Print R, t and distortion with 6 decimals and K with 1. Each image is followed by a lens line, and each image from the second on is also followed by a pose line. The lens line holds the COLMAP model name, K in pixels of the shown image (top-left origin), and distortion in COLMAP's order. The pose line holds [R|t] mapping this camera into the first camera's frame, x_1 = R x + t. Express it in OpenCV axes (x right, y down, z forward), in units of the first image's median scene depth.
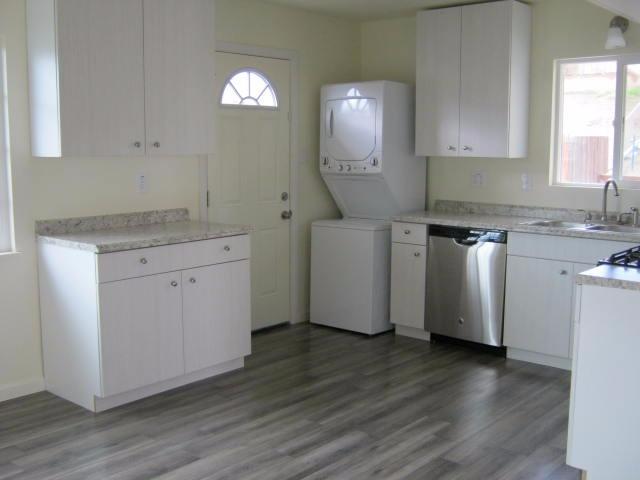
lens RADIAL K [[707.3, 0, 323.1], [0, 707.3, 239.2], [0, 0, 1]] dist [-0.090068, 0.000000]
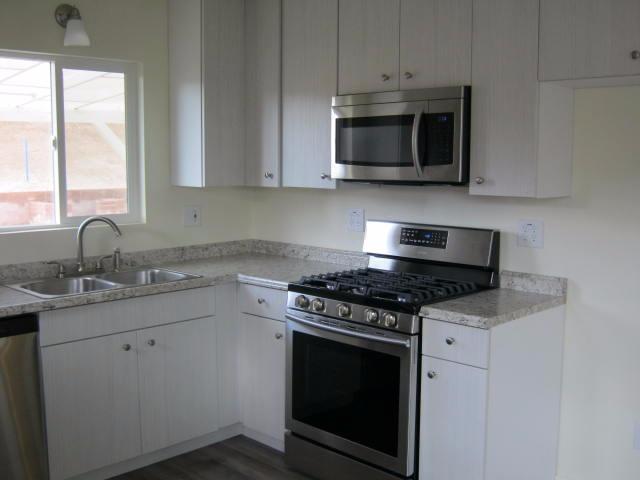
lens RADIAL K [[707.3, 0, 321.6], [0, 707.3, 239.9], [0, 0, 1]] dist [-0.090068, 0.000000]
pose [[0.067239, -0.116715, 0.990887, -0.327329], [0.129092, 0.985804, 0.107357, -0.105681], [-0.989350, 0.120697, 0.081351, 0.651721]]
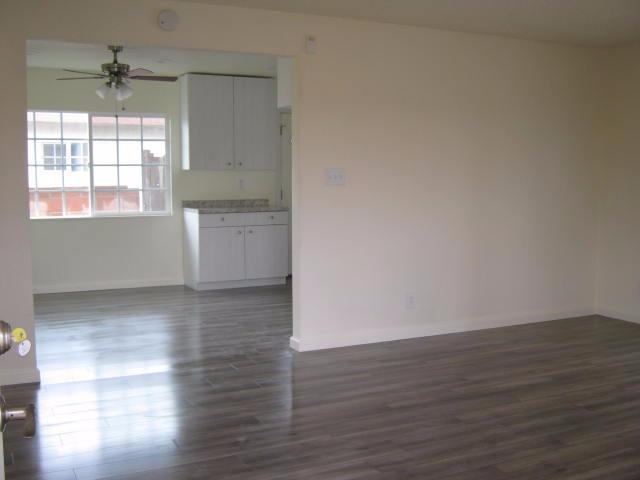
lens RADIAL K [[707.3, 0, 322.6], [0, 707.3, 237.9], [0, 0, 1]] dist [-0.090068, 0.000000]
pose [[0.922002, 0.028894, -0.386106, 0.642314], [-0.043787, 0.998595, -0.029832, 0.104881], [0.384701, 0.044412, 0.921972, -0.632368]]
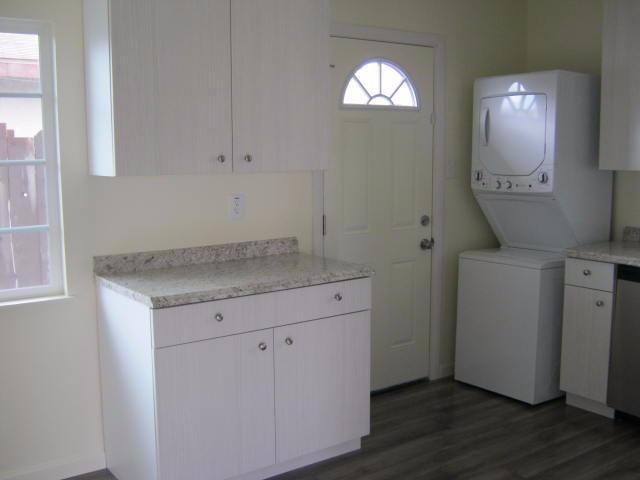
lens RADIAL K [[707.3, 0, 323.7], [0, 707.3, 239.3], [0, 0, 1]] dist [-0.090068, 0.000000]
pose [[0.974883, 0.020490, -0.221773, 0.011745], [-0.021393, 0.999770, -0.001667, -0.040364], [0.221688, 0.006369, 0.975097, 0.232384]]
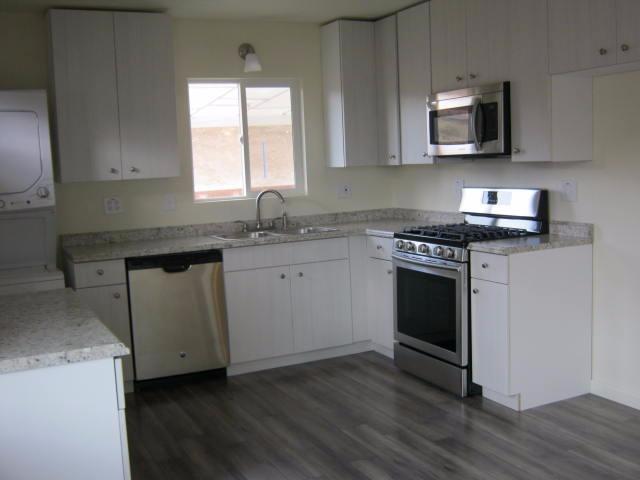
lens RADIAL K [[707.3, 0, 319.4], [0, 707.3, 238.7], [0, 0, 1]] dist [-0.090068, 0.000000]
pose [[0.394879, -0.122125, 0.910580, -0.559988], [0.165046, 0.984431, 0.060456, -0.059940], [-0.903787, 0.126415, 0.408887, 0.446185]]
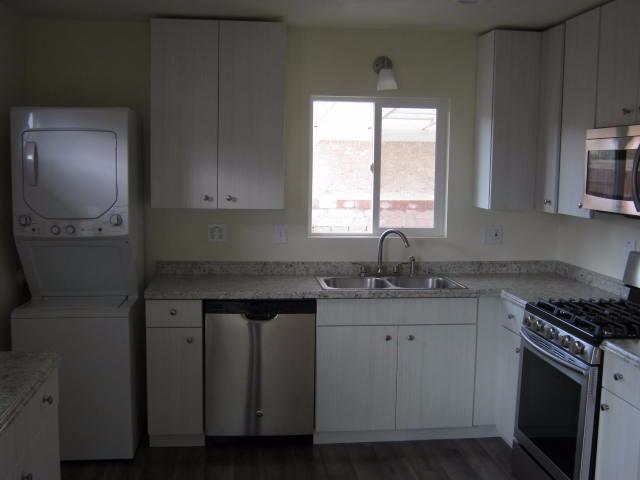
lens RADIAL K [[707.3, 0, 324.2], [0, 707.3, 242.0], [0, 0, 1]] dist [-0.090068, 0.000000]
pose [[0.676074, -0.074242, 0.733084, -0.333533], [0.084383, 0.996166, 0.023064, -0.093366], [-0.731986, 0.046266, 0.679747, 0.392656]]
